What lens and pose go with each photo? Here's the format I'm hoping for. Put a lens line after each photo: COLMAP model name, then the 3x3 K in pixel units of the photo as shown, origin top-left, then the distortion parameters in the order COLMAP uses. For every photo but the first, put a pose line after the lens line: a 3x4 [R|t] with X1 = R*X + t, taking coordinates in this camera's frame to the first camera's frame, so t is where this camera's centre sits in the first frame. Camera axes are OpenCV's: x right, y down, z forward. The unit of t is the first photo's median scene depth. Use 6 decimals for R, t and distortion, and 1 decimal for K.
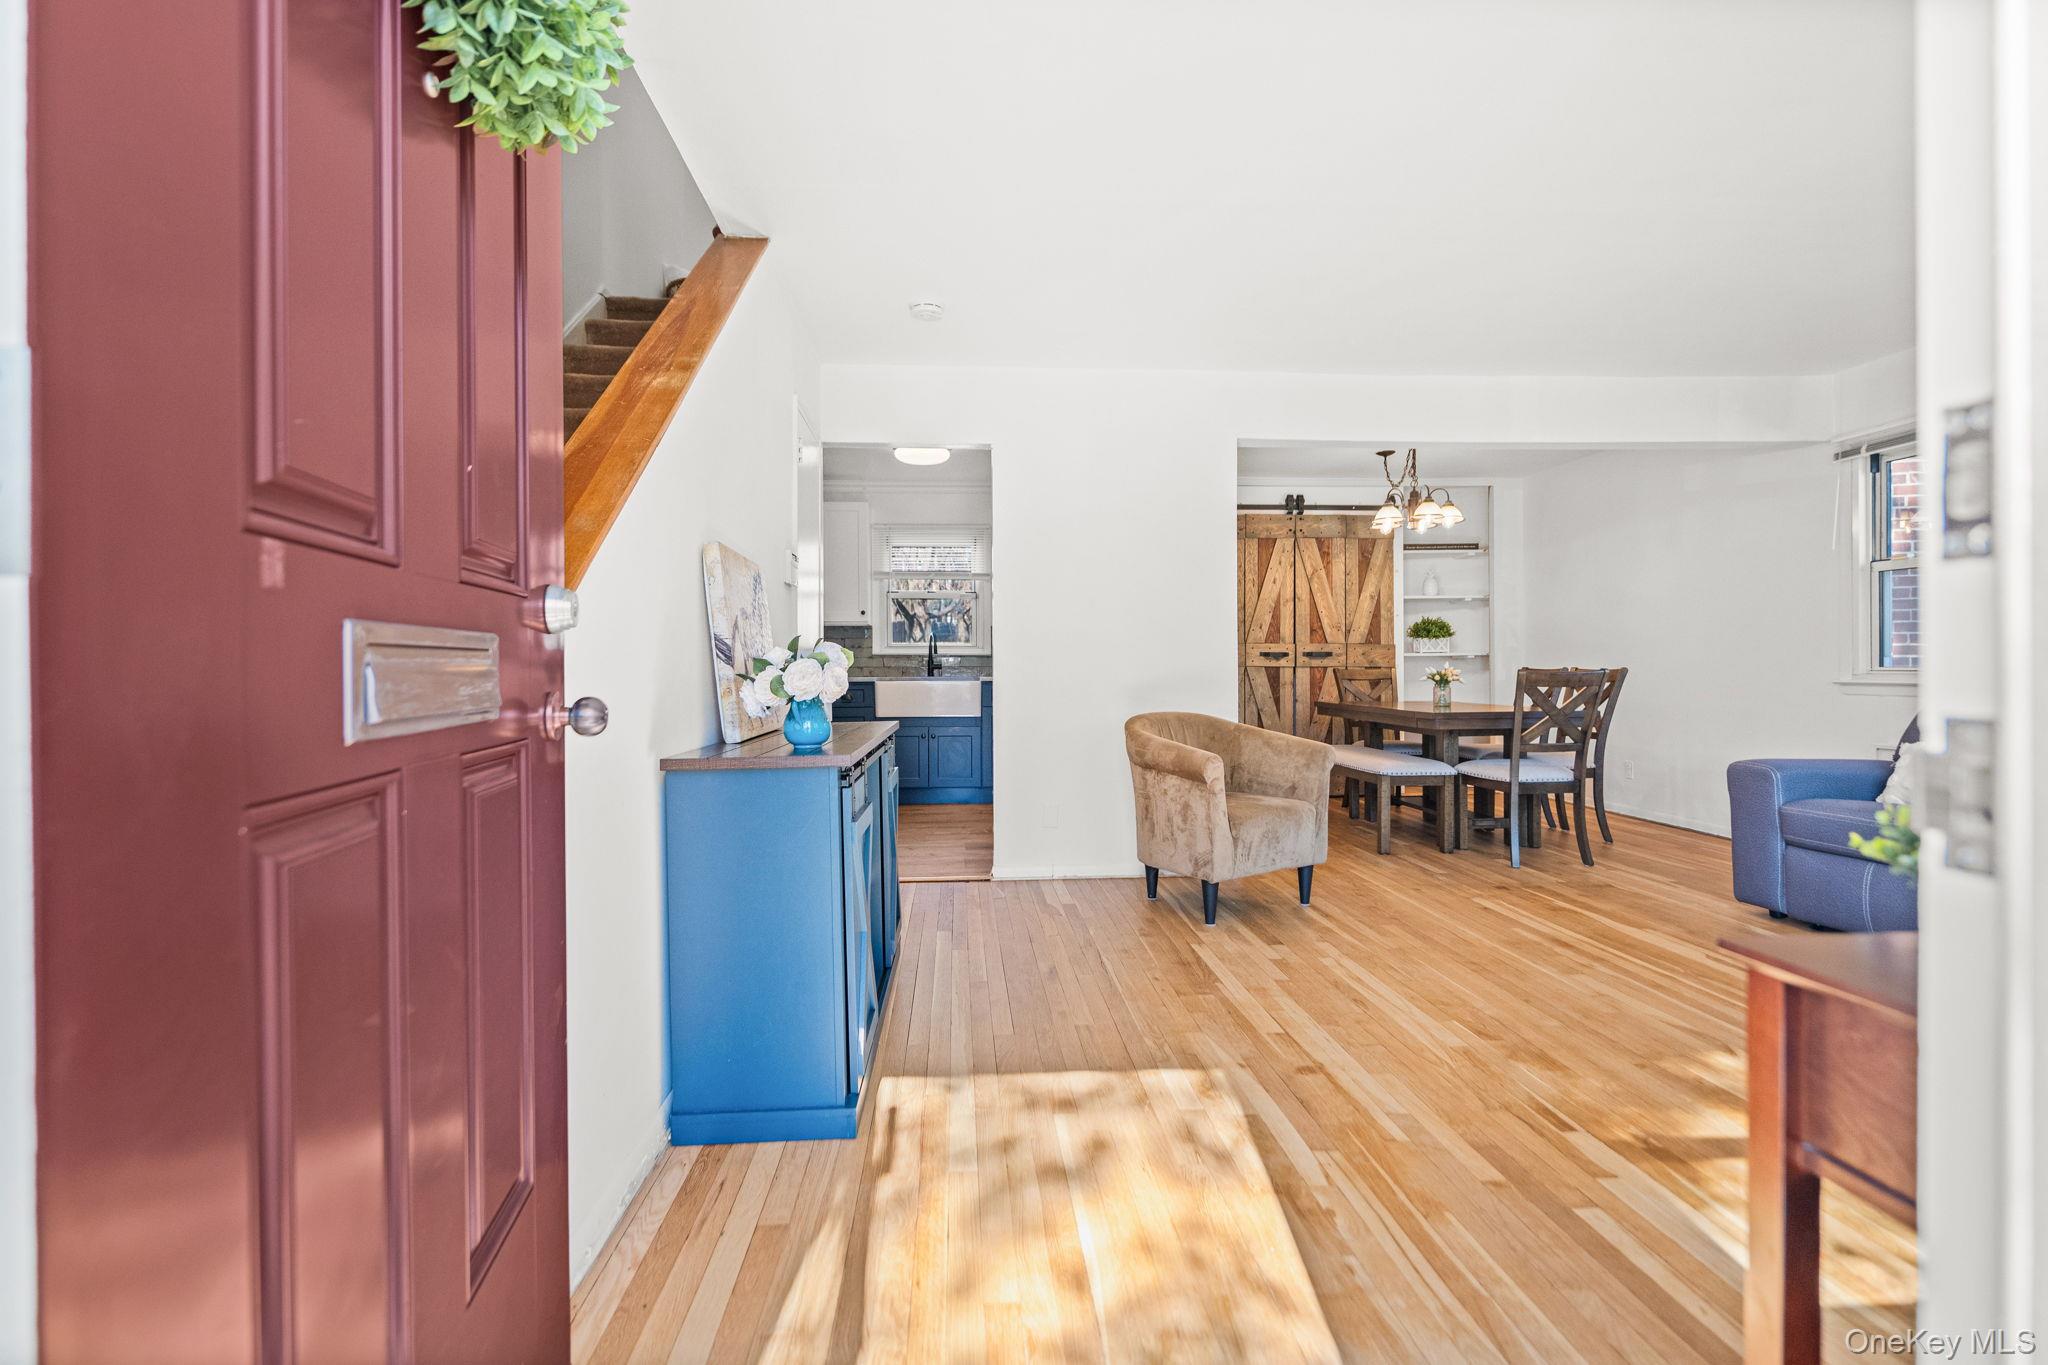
lens RADIAL K [[1019.1, 0, 1002.5], [0, 1019.1, 672.5], [0, 0, 1]] dist [0.000112, -0.000250]
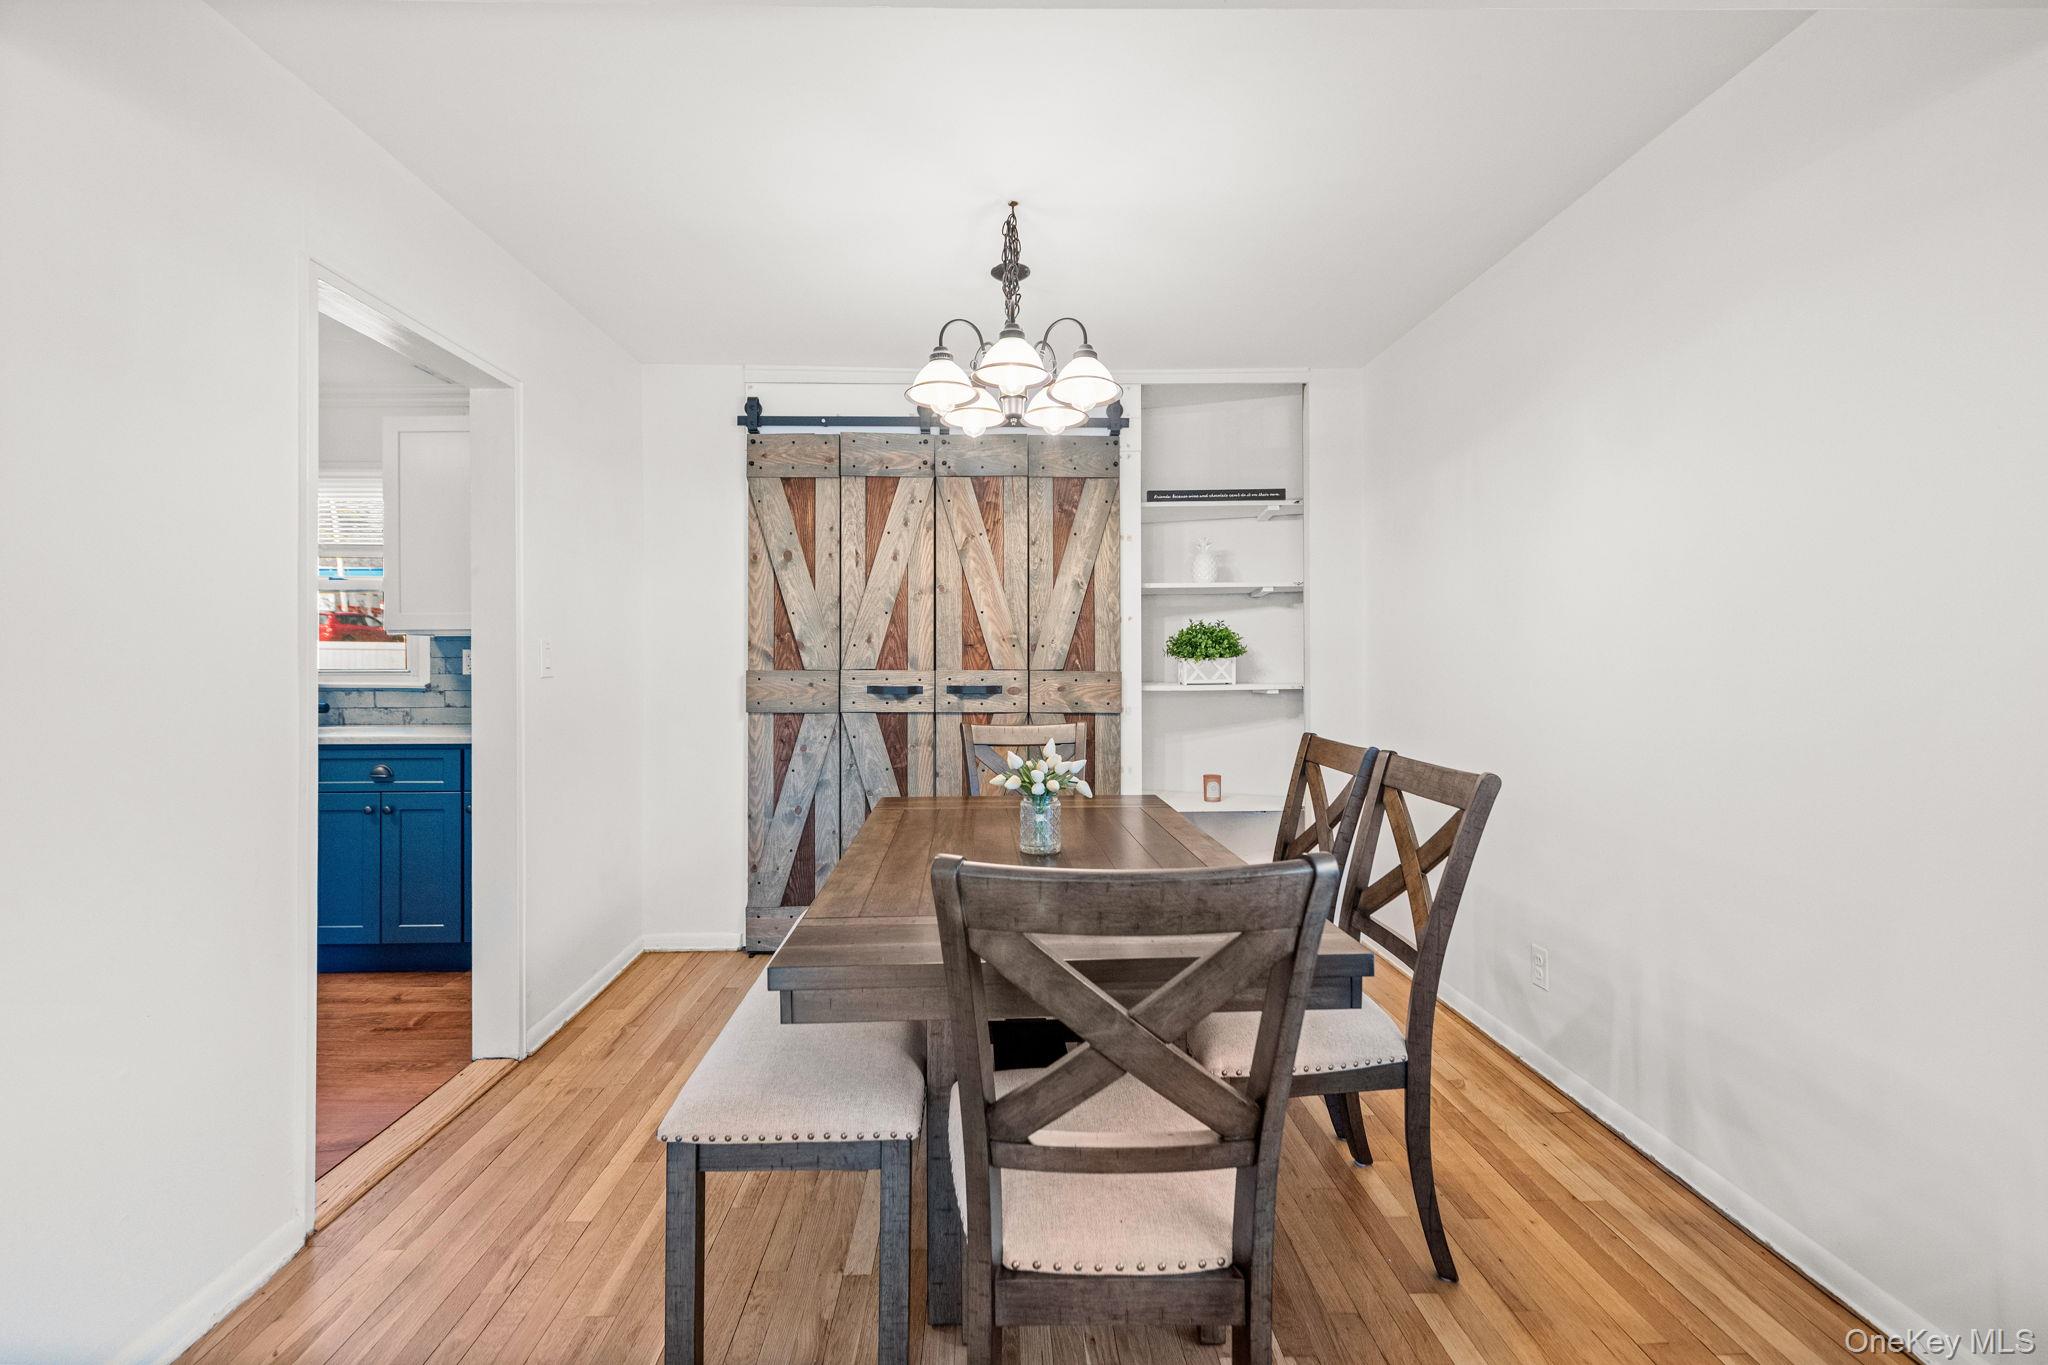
lens RADIAL K [[877.2, 0, 1031.0], [0, 877.2, 660.4], [0, 0, 1]] dist [0.001834, -0.000356]
pose [[0.999641, 0.001328, -0.026751, 0.351065], [-0.001397, 0.999996, -0.002542, -0.032353], [0.026748, 0.002579, 0.999639, 0.529782]]
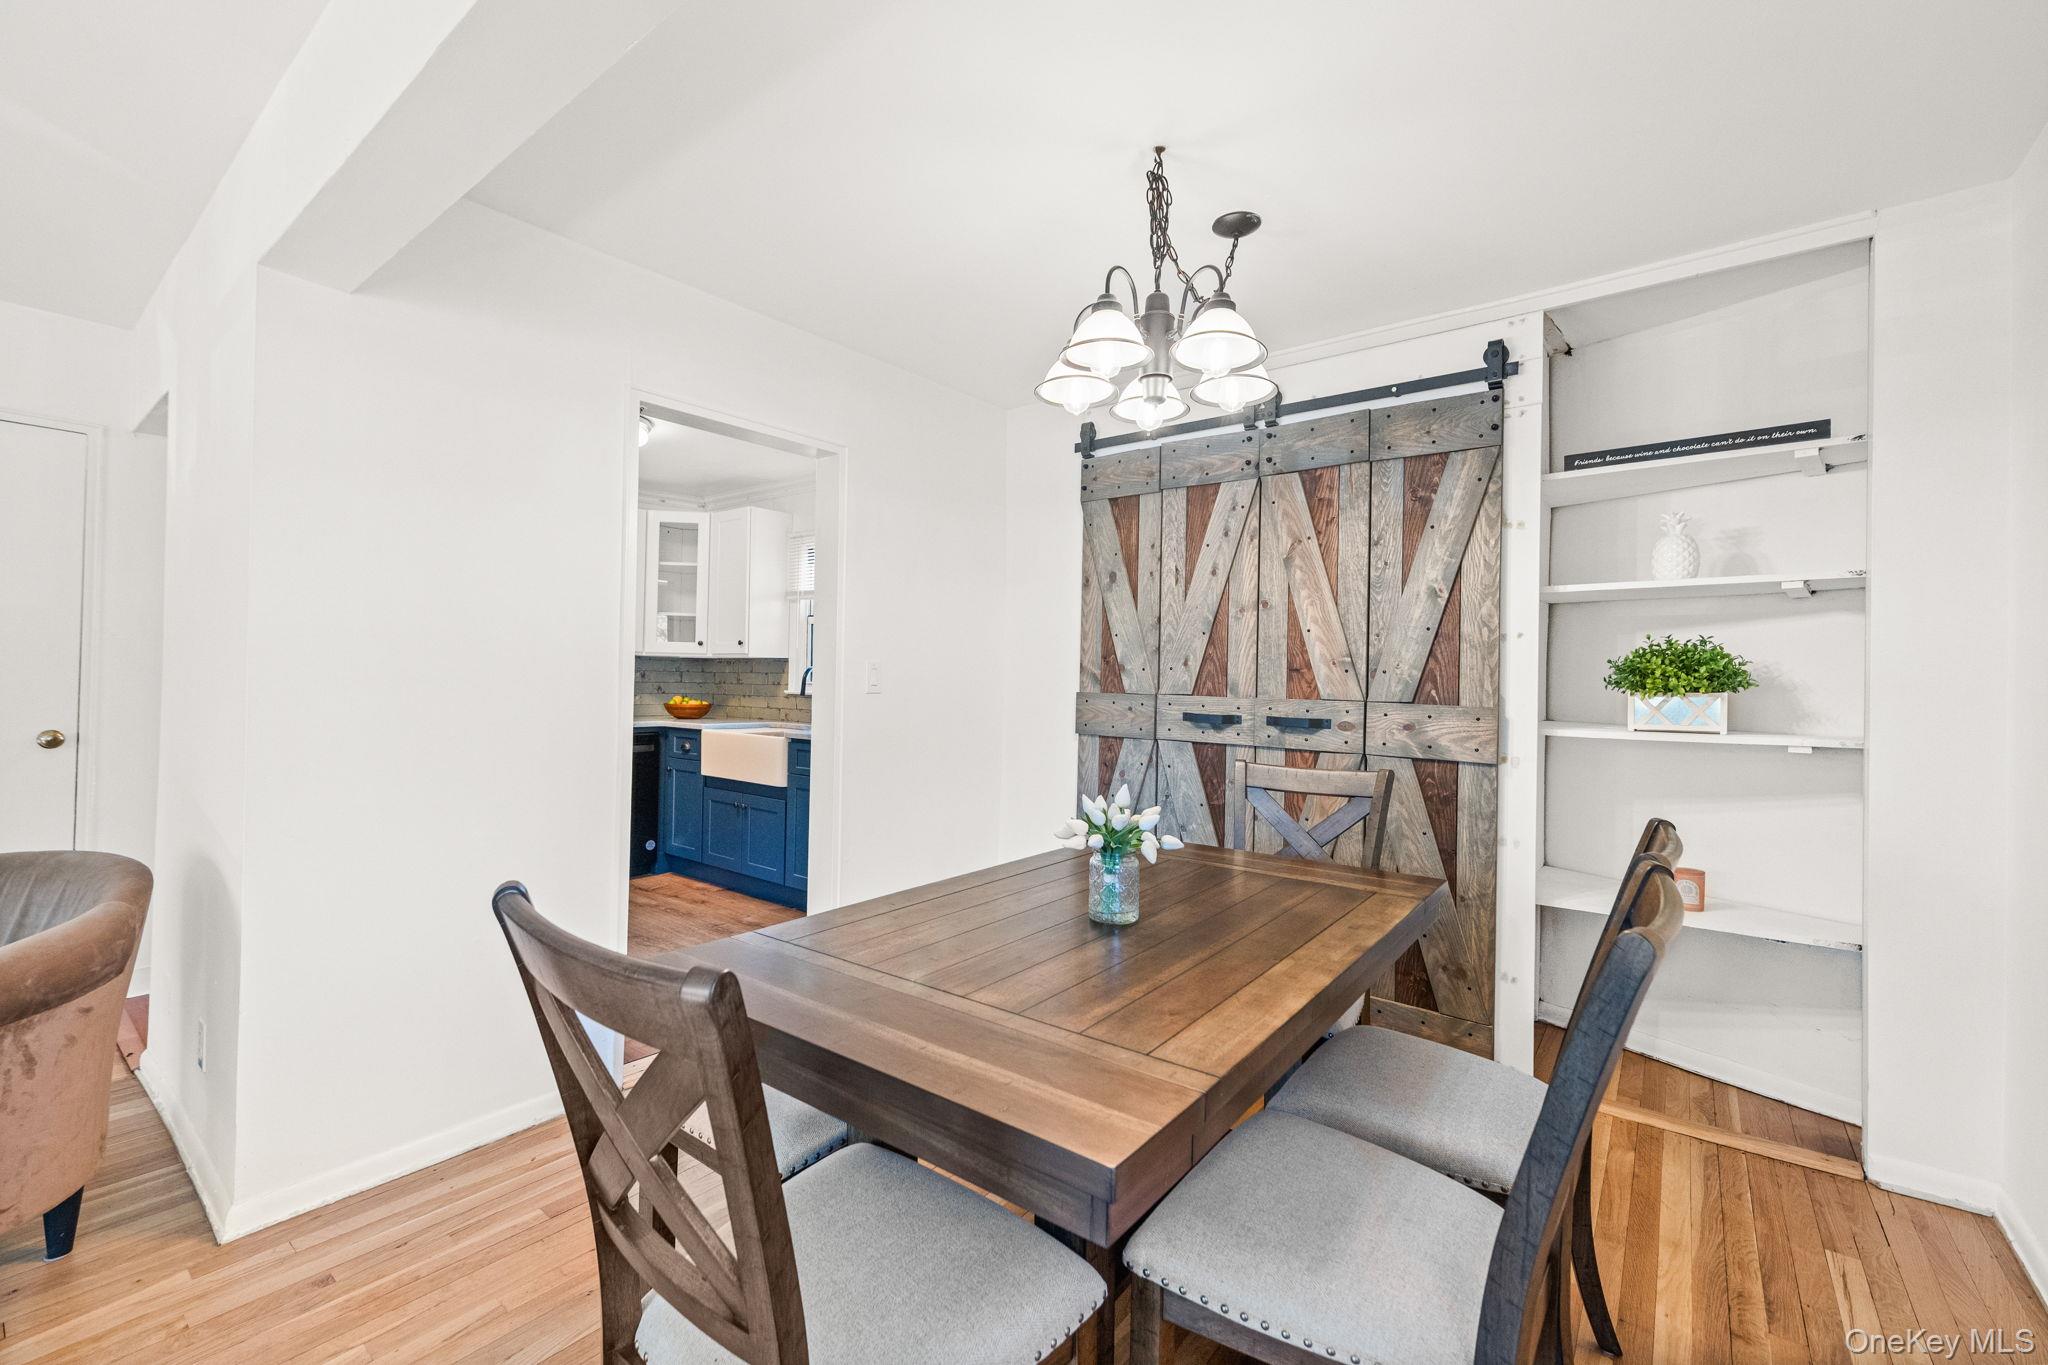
lens RADIAL K [[877.2, 0, 992.4], [0, 877.2, 672.6], [0, 0, 1]] dist [0.001834, -0.000356]
pose [[0.737851, 0.013627, -0.674826, 0.473747], [-0.021708, 0.999758, -0.003547, -0.035912], [0.674614, 0.017267, 0.737969, 0.611332]]
